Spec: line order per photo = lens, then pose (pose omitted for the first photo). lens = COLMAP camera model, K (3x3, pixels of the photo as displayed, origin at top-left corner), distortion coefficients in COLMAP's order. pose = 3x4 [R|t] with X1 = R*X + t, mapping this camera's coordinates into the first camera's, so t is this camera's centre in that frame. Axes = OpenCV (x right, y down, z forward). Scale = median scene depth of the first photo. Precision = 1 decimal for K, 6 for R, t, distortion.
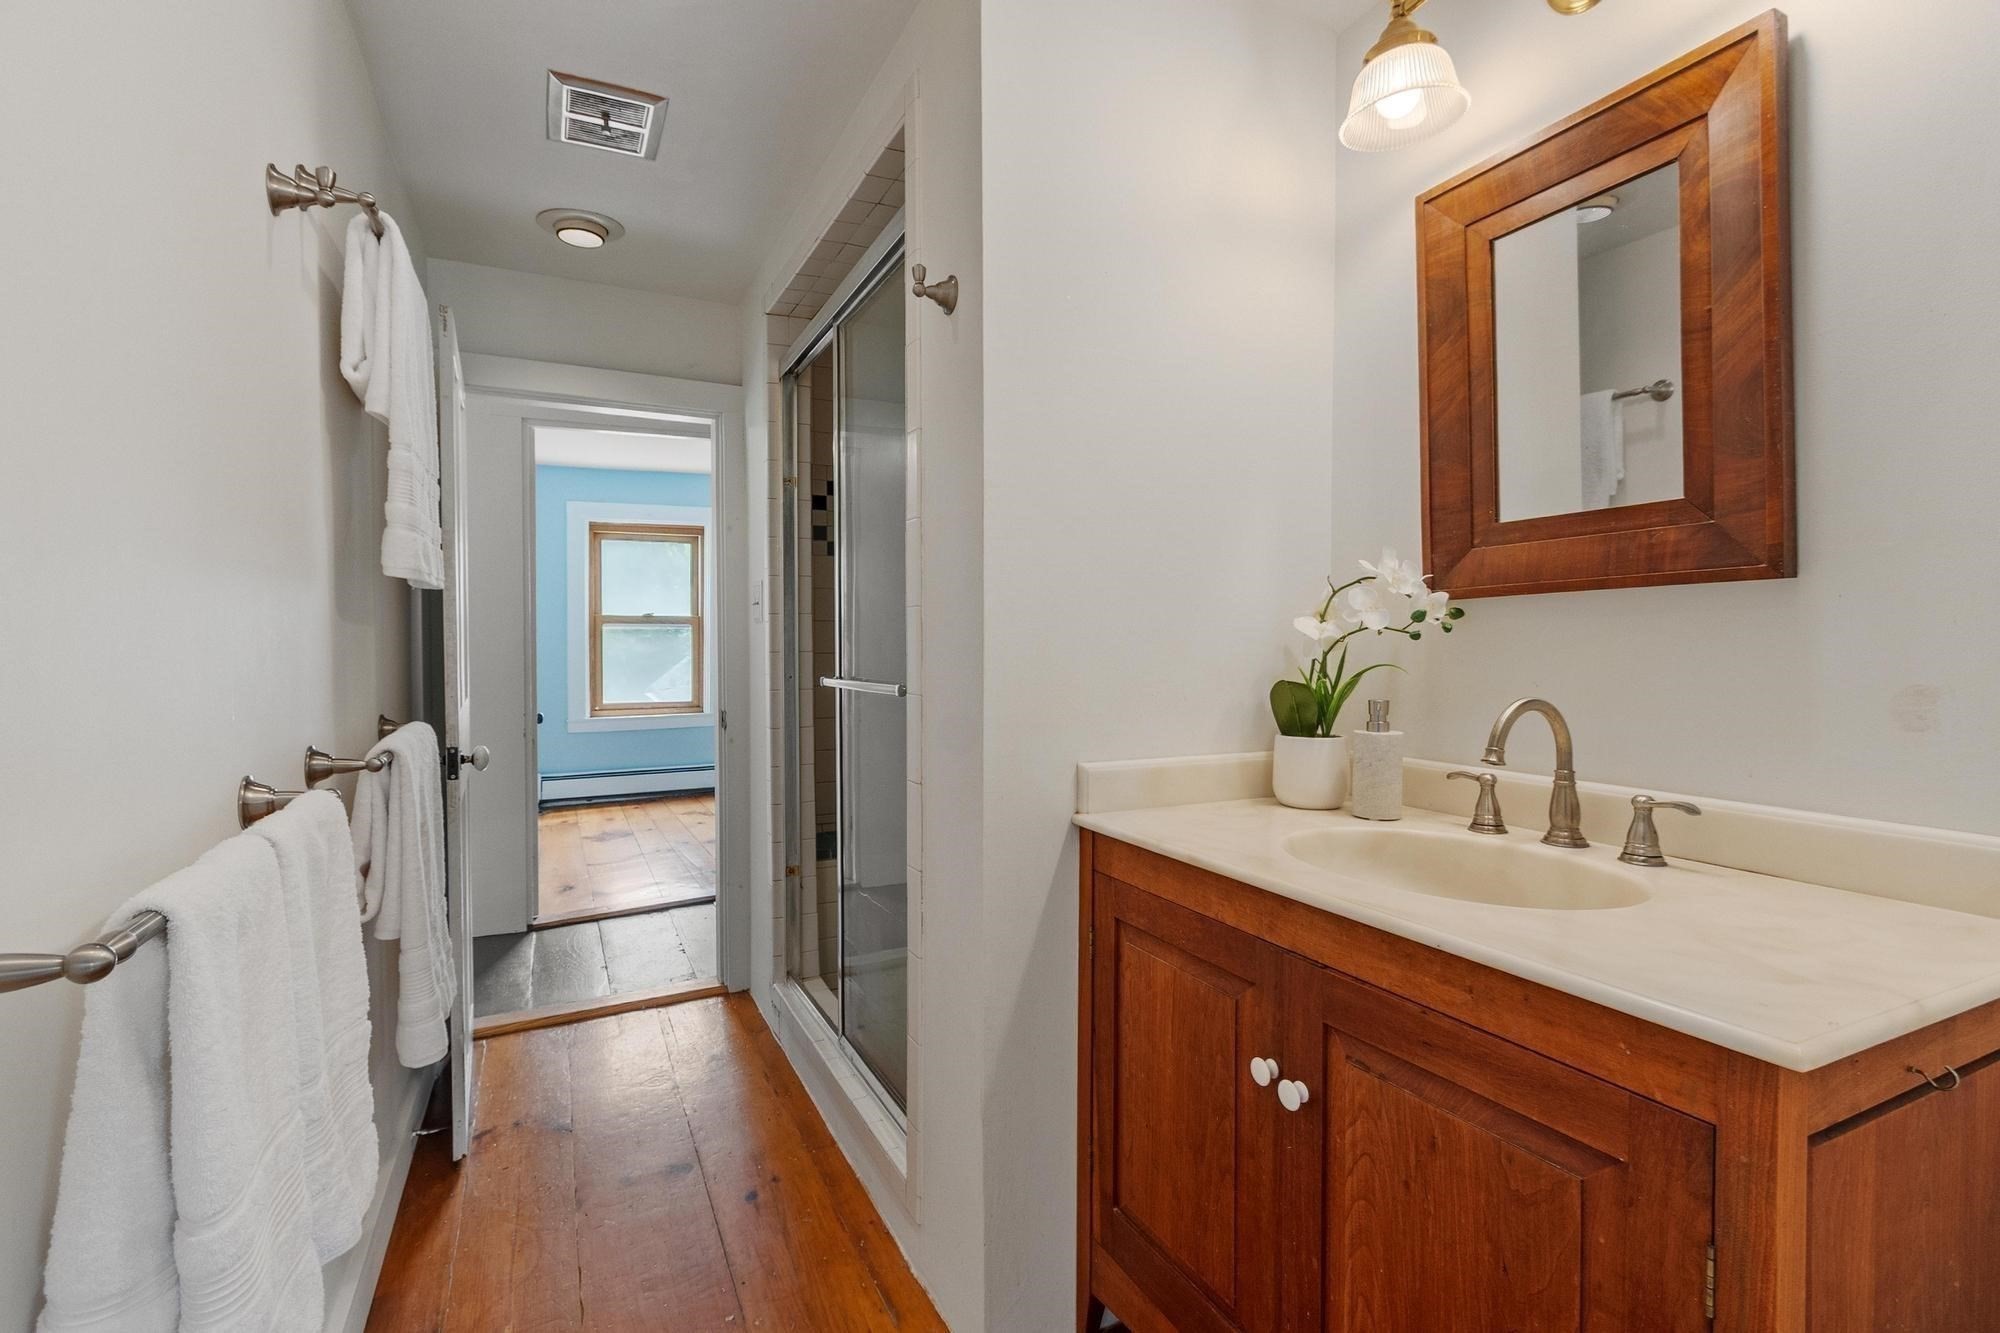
lens RADIAL K [[928.5, 0, 996.6], [0, 928.5, 663.8], [0, 0, 1]] dist [0.002115, 0.000424]
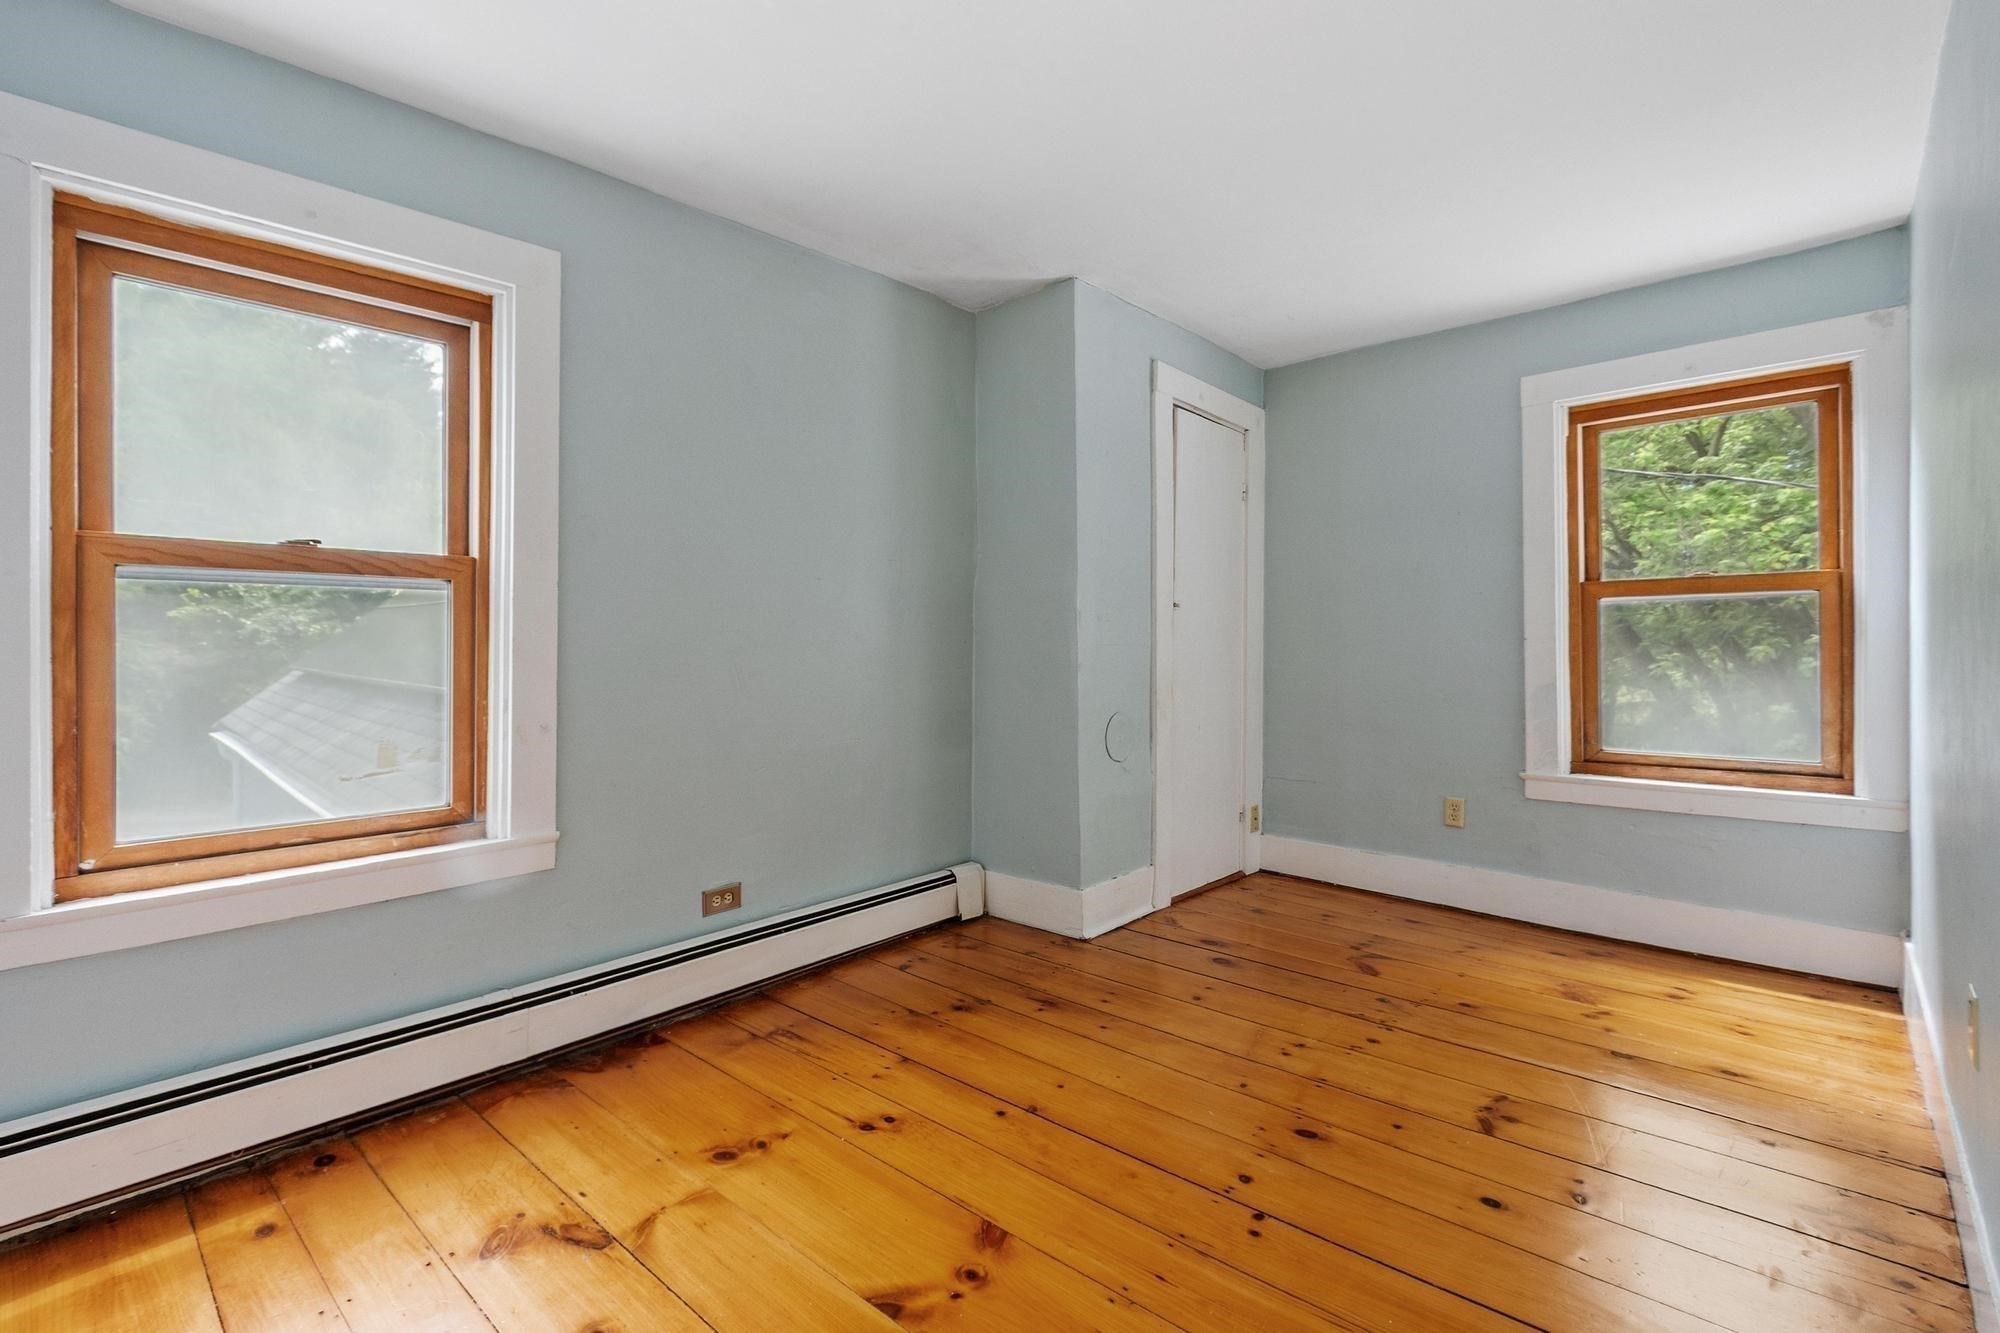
lens RADIAL K [[928.5, 0, 1004.4], [0, 928.5, 648.2], [0, 0, 1]] dist [0.002115, 0.000424]
pose [[0.926227, 0.000799, 0.376964, -0.271602], [0.002220, 0.999969, -0.007572, -0.014564], [-0.376959, 0.007850, 0.926197, 0.616600]]
